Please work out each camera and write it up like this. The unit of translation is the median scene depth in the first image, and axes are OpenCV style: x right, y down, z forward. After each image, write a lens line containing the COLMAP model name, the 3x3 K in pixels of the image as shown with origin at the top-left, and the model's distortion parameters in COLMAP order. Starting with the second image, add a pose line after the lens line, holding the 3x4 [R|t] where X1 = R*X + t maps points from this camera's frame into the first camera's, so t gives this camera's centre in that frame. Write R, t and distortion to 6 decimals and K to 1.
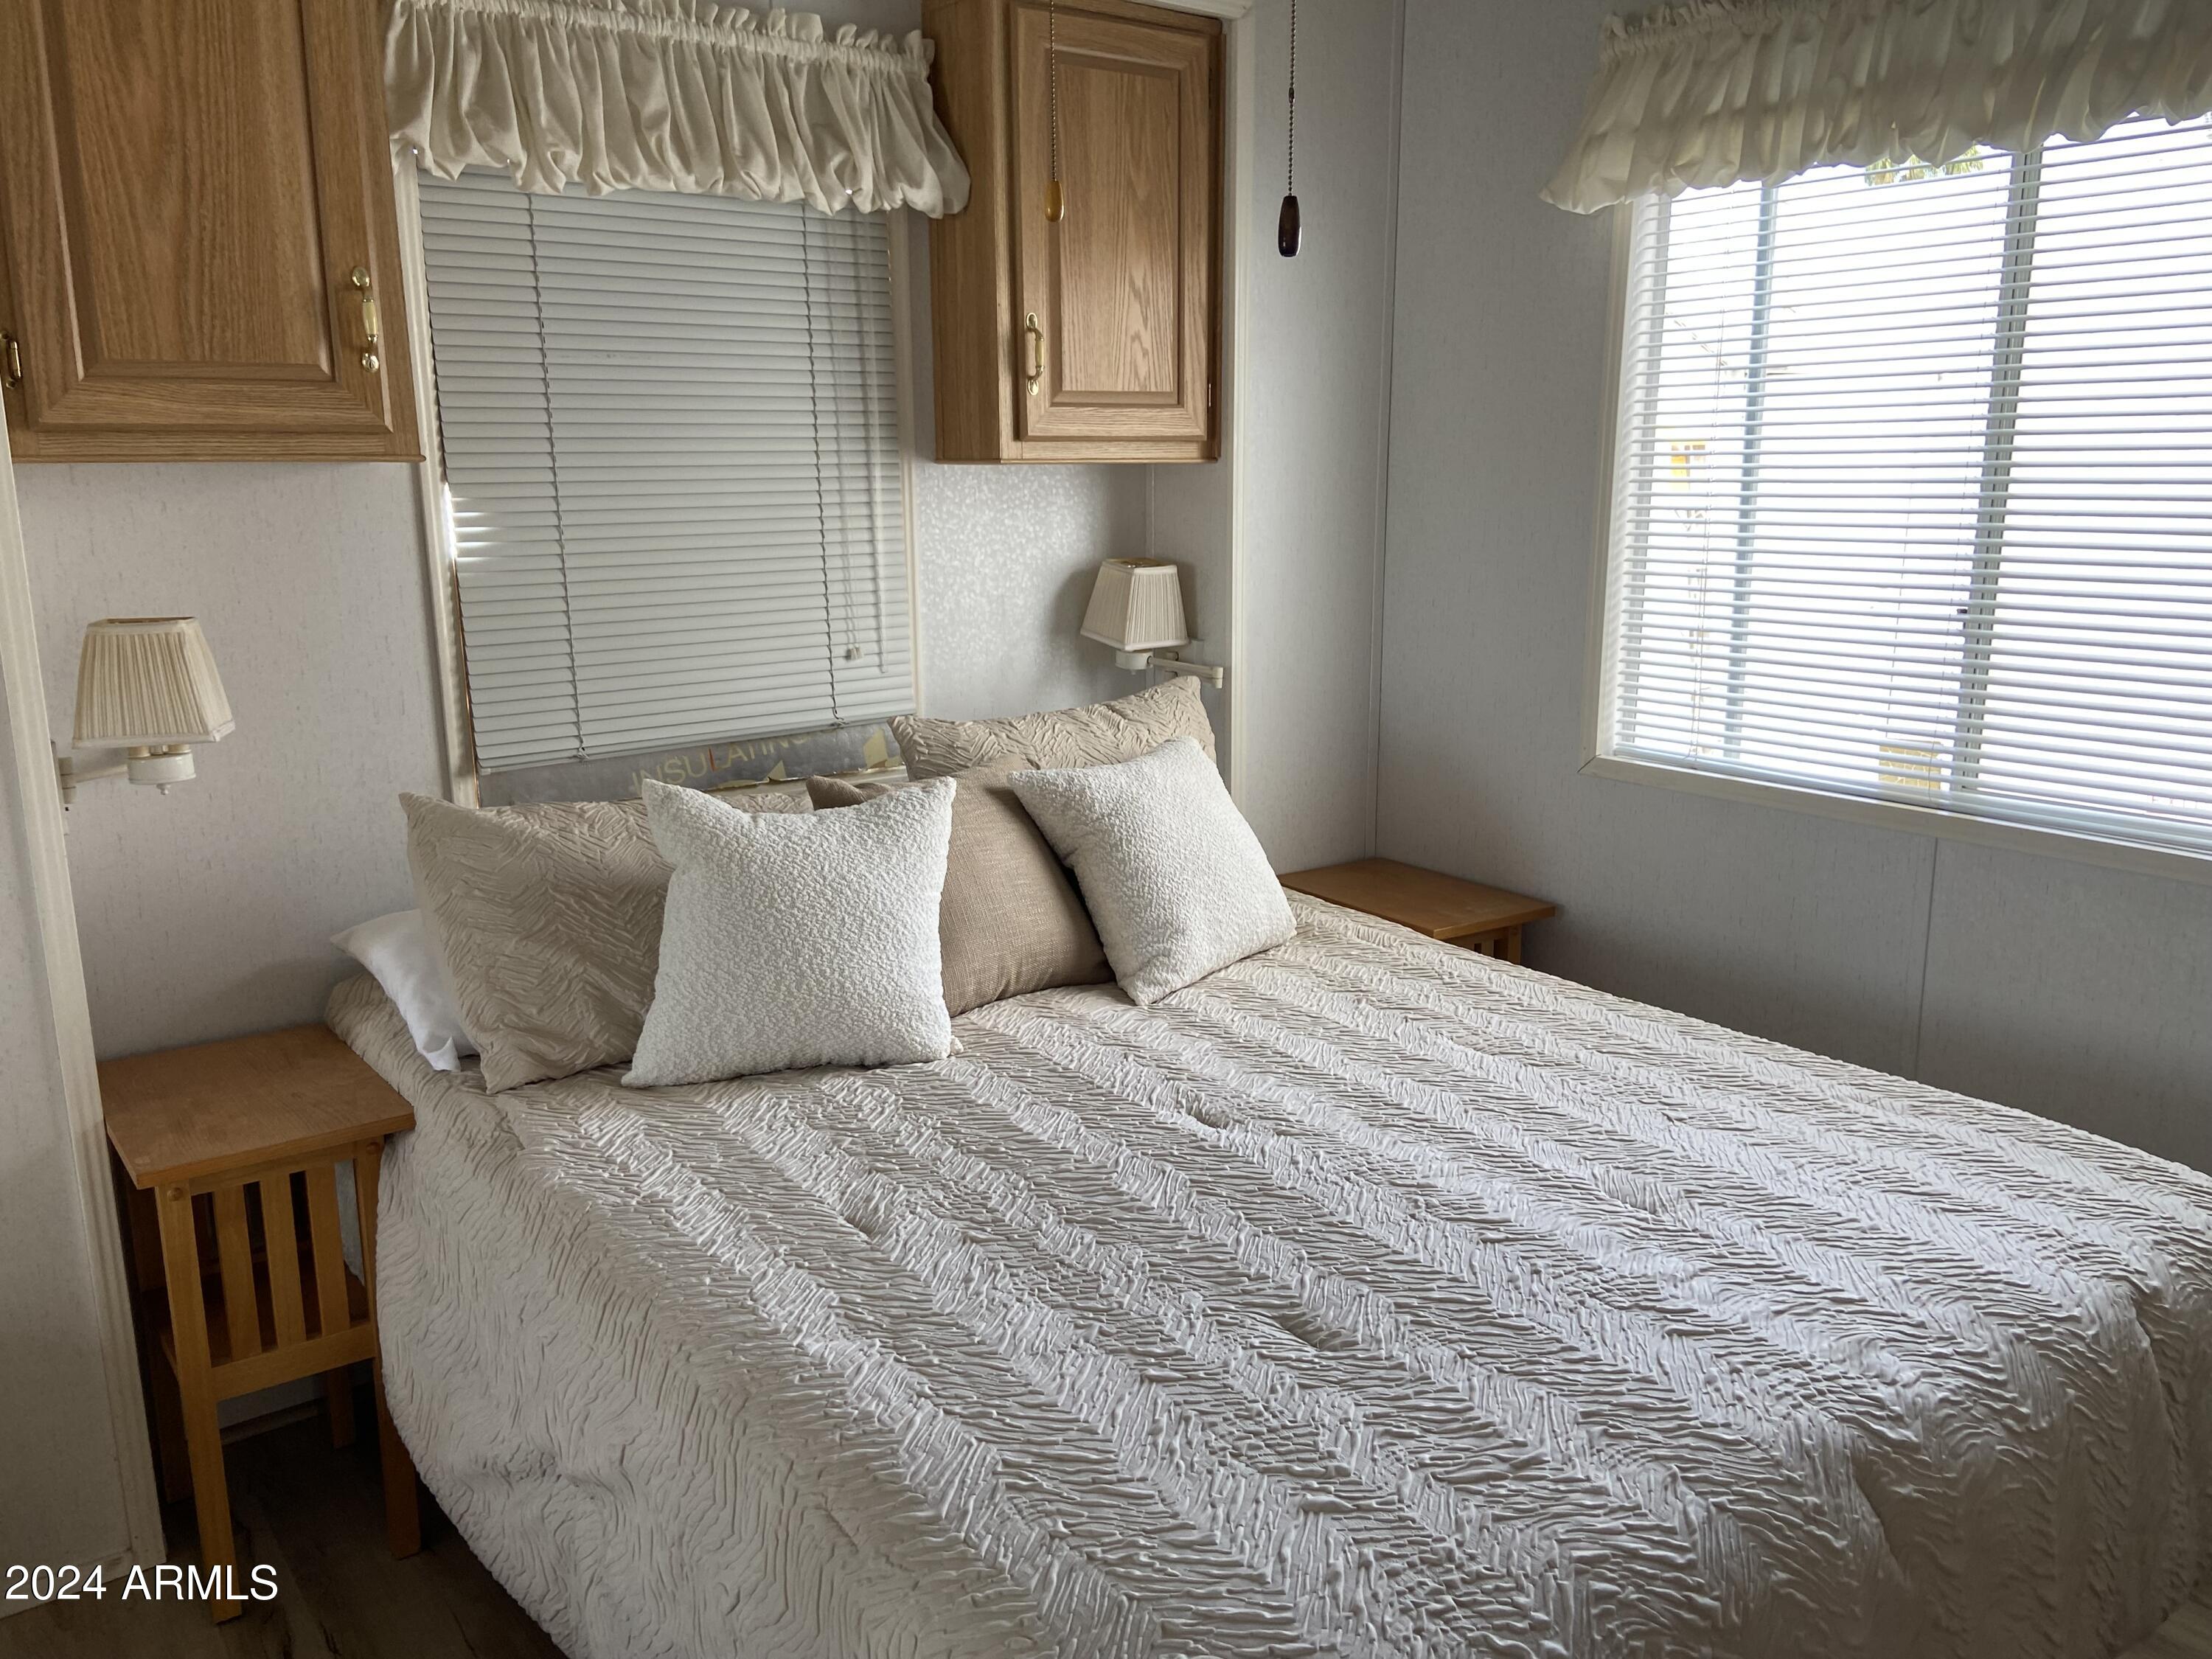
lens RADIAL K [[1643.4, 0, 1106.0], [0, 1643.4, 829.5], [0, 0, 1]] dist [0.103883, -0.122936]
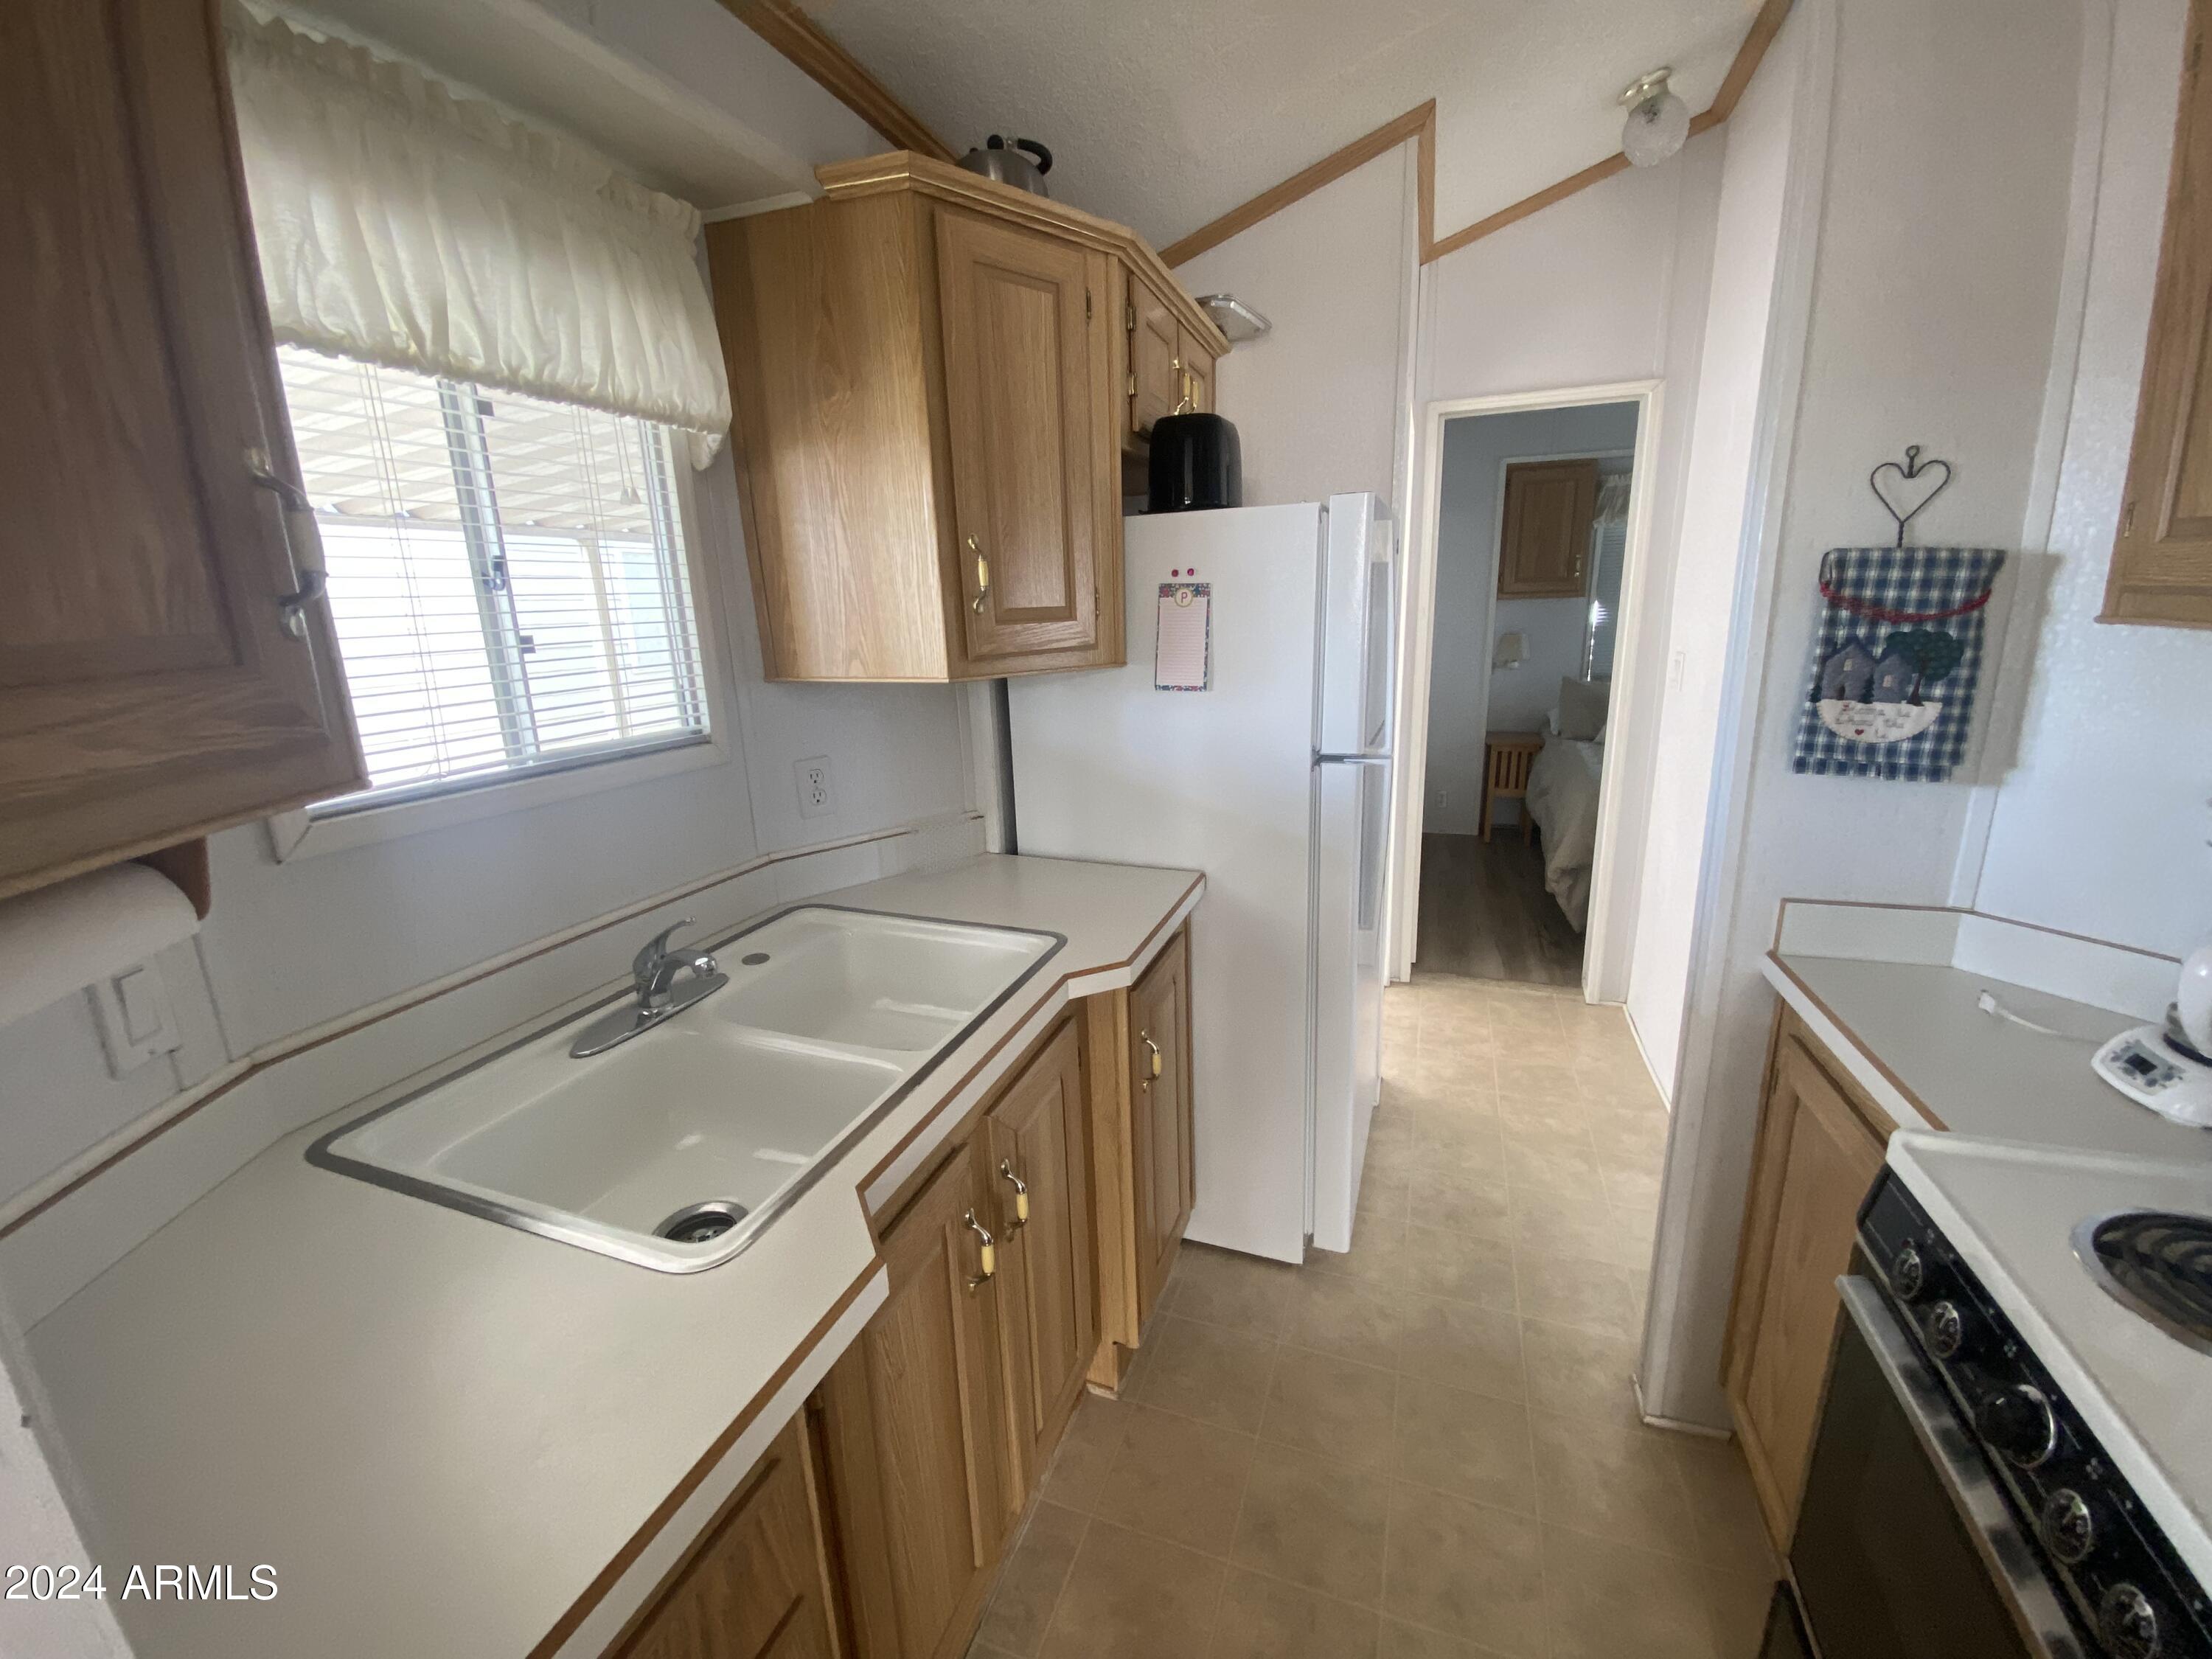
lens RADIAL K [[884.6, 0, 1109.3], [0, 884.6, 826.2], [0, 0, 1]] dist [0.024181, -0.022677]
pose [[0.531661, 0.191770, -0.824961, 0.981046], [-0.154133, 0.979671, 0.128400, 0.262661], [0.832814, 0.058888, 0.550412, -1.289940]]
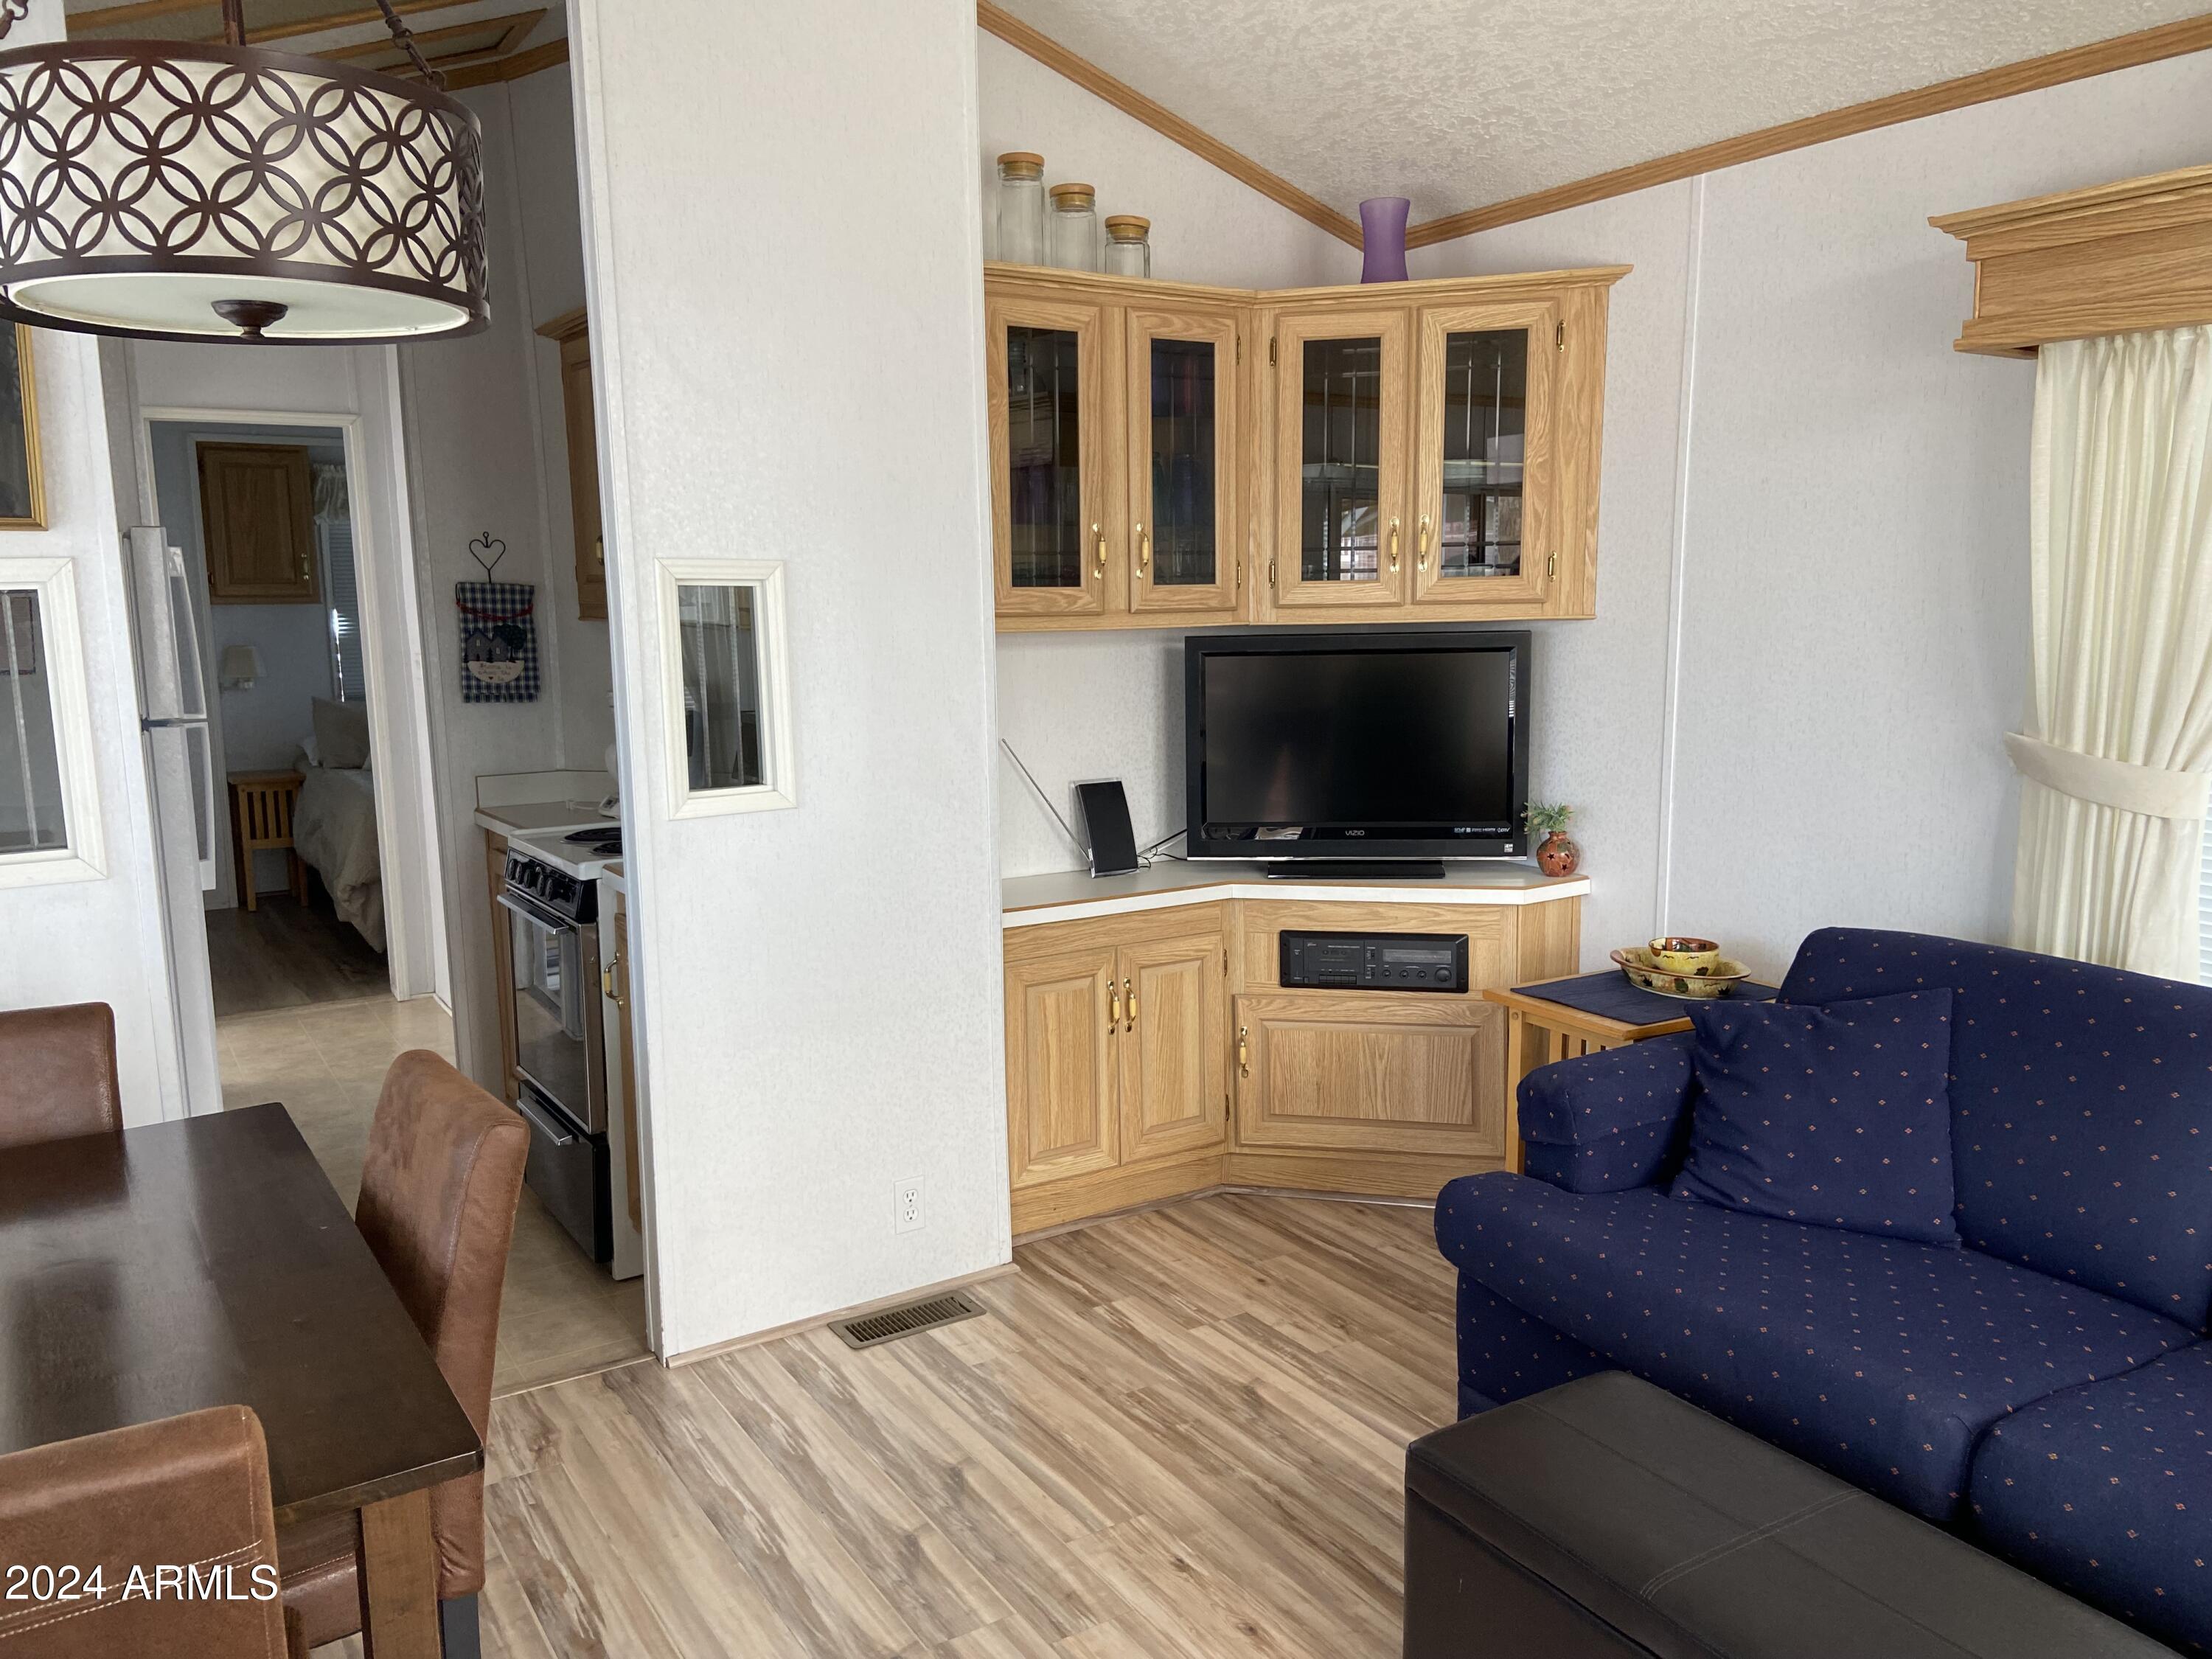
lens RADIAL K [[1643.4, 0, 1106.0], [0, 1643.4, 829.5], [0, 0, 1]] dist [0.103883, -0.122936]
pose [[0.995814, 0.004826, -0.091272, 1.689707], [-0.011064, 0.997627, -0.067957, 0.517430], [0.090728, 0.068682, 0.993505, -2.513914]]
